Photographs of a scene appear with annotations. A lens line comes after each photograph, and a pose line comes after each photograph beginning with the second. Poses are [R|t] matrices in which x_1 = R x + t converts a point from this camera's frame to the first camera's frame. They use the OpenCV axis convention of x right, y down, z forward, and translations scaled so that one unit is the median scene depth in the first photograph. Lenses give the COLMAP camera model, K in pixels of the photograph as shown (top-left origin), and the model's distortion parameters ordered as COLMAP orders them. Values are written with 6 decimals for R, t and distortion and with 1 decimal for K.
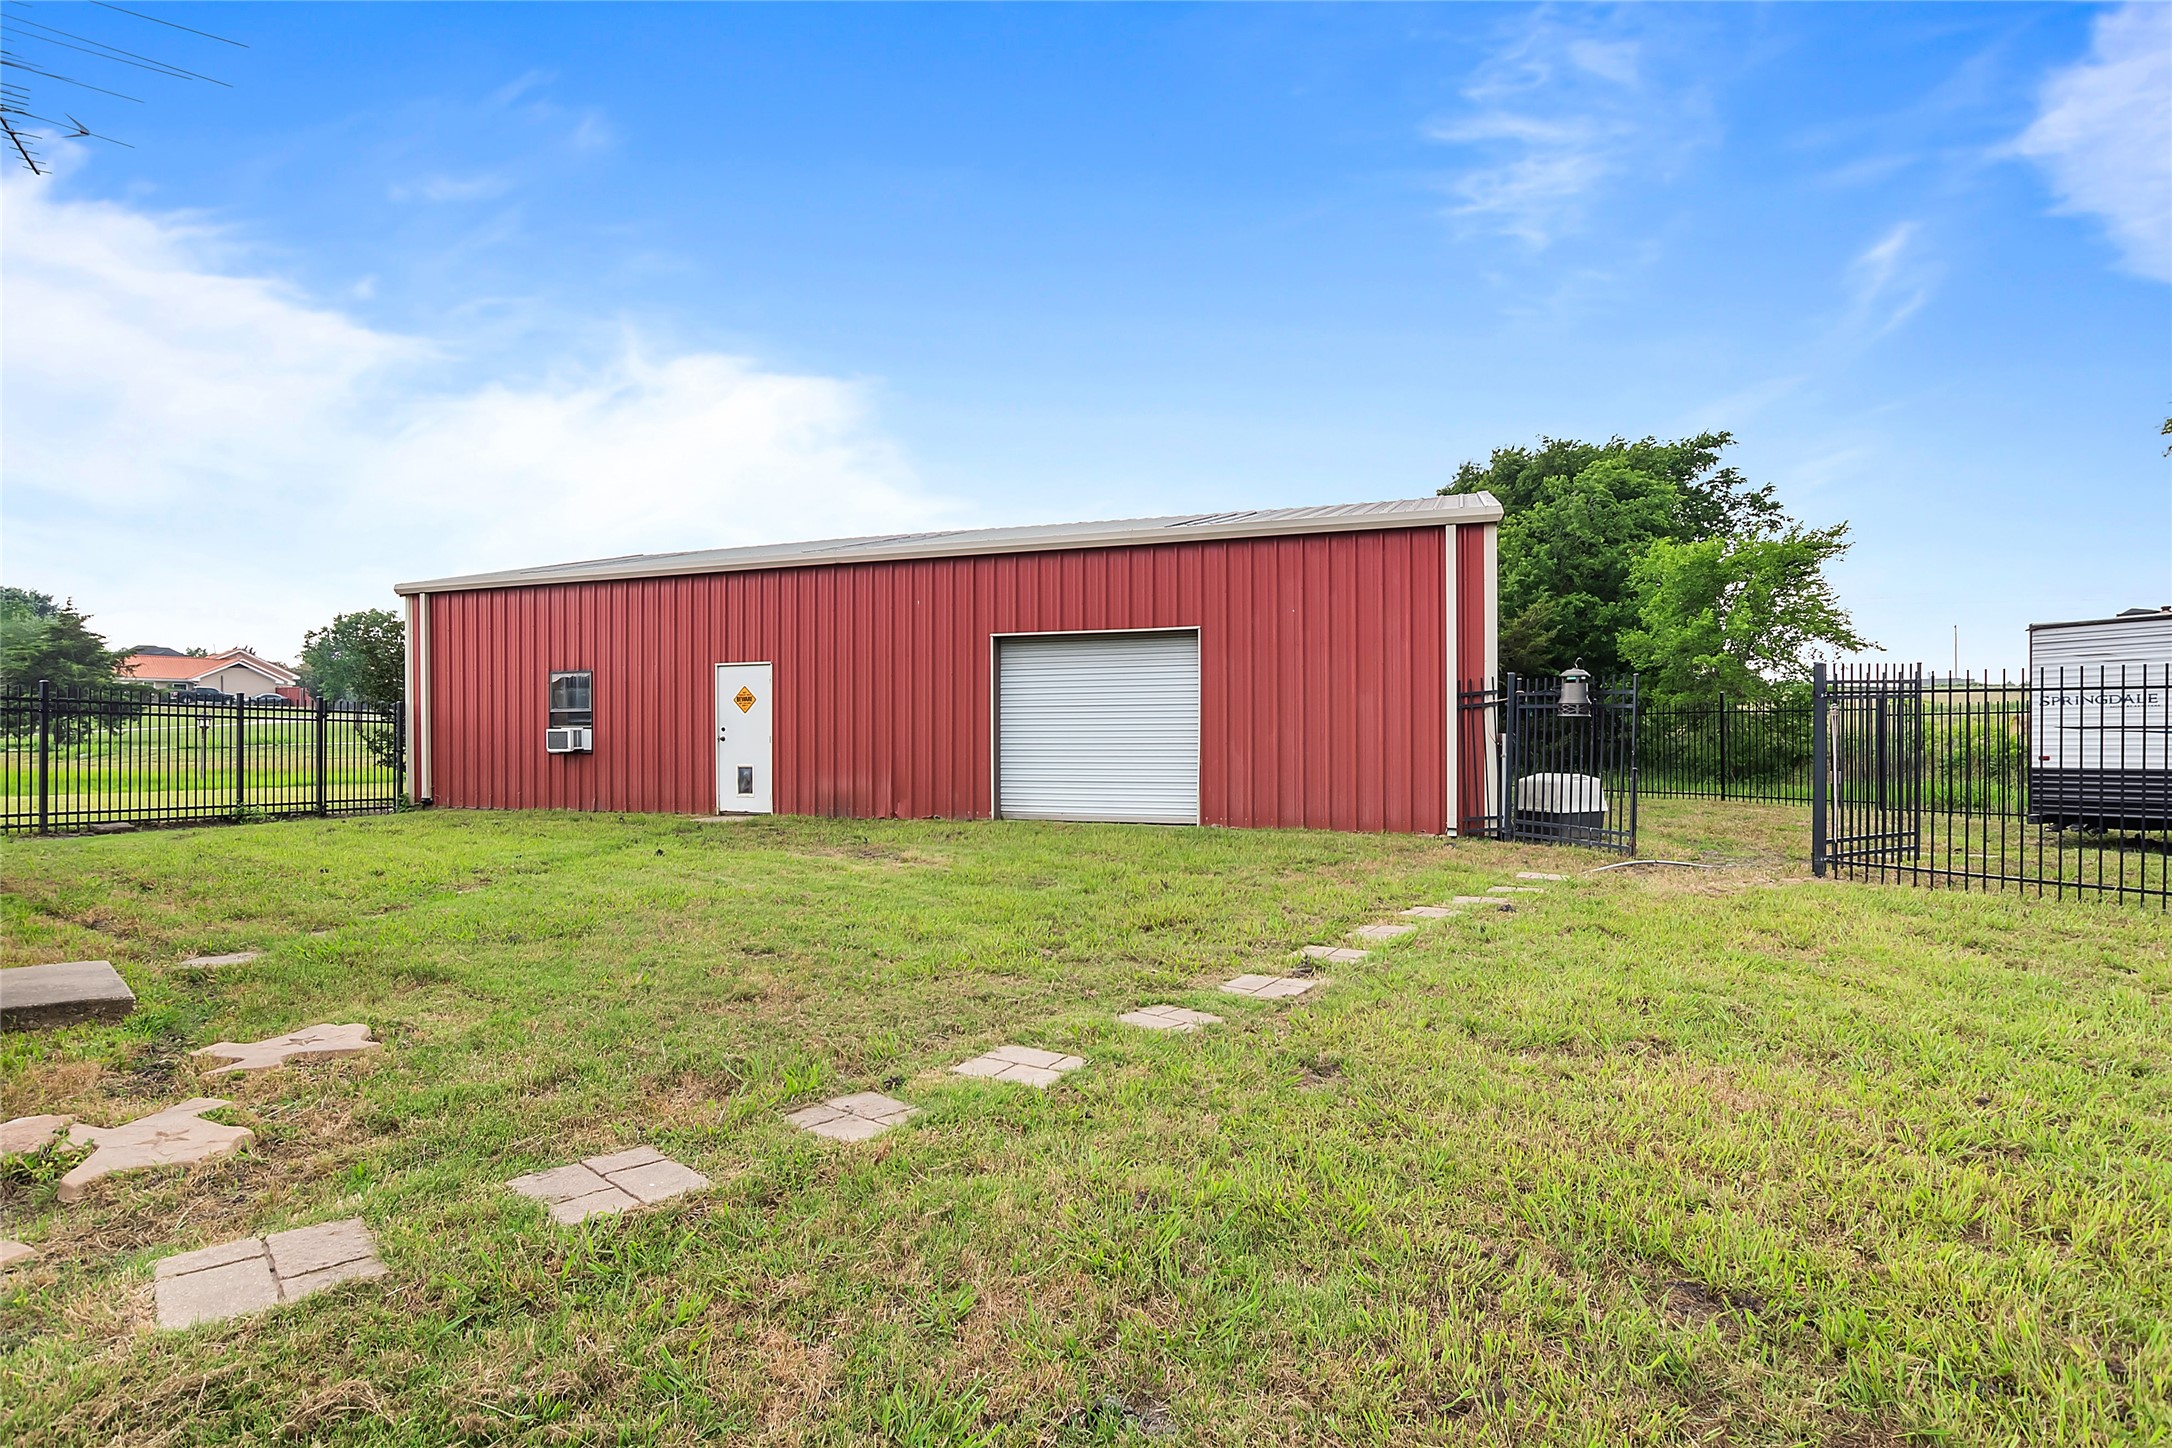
lens RADIAL K [[1076.5, 0, 1081.0], [0, 1076.5, 738.7], [0, 0, 1]] dist [-0.021226, 0.001279]
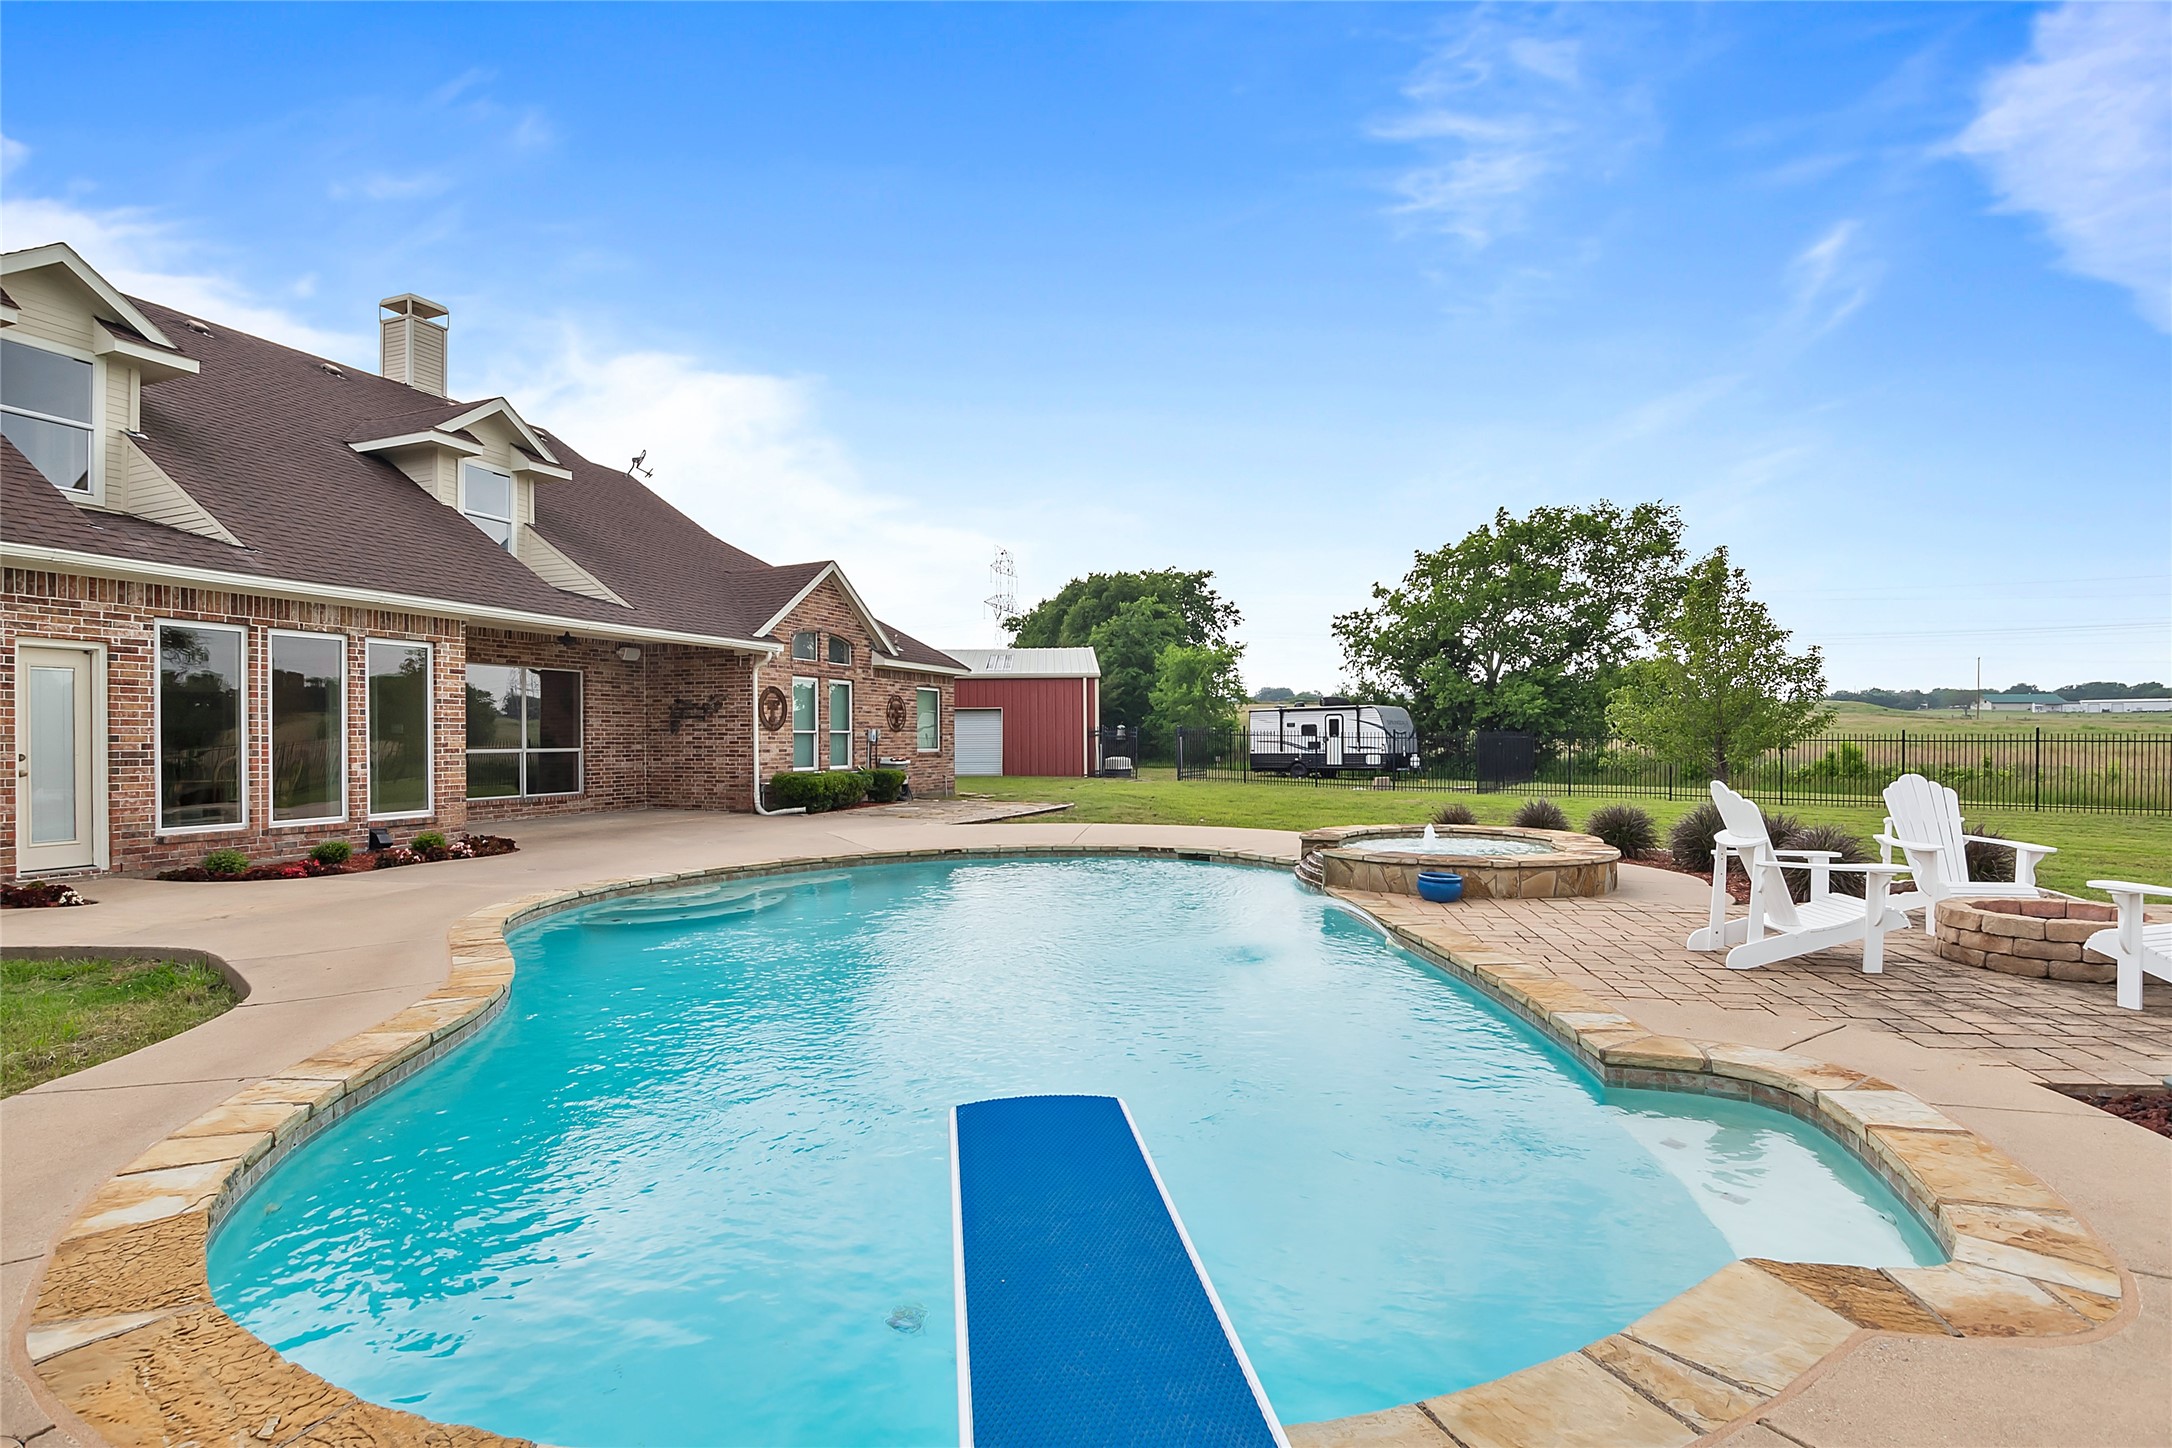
lens RADIAL K [[1076.5, 0, 1082.8], [0, 1076.5, 739.4], [0, 0, 1]] dist [-0.021226, 0.001279]
pose [[0.932517, -0.007333, 0.361052, -0.407395], [0.007745, 0.999970, 0.000305, -0.010512], [-0.361044, 0.002512, 0.932546, -0.985324]]
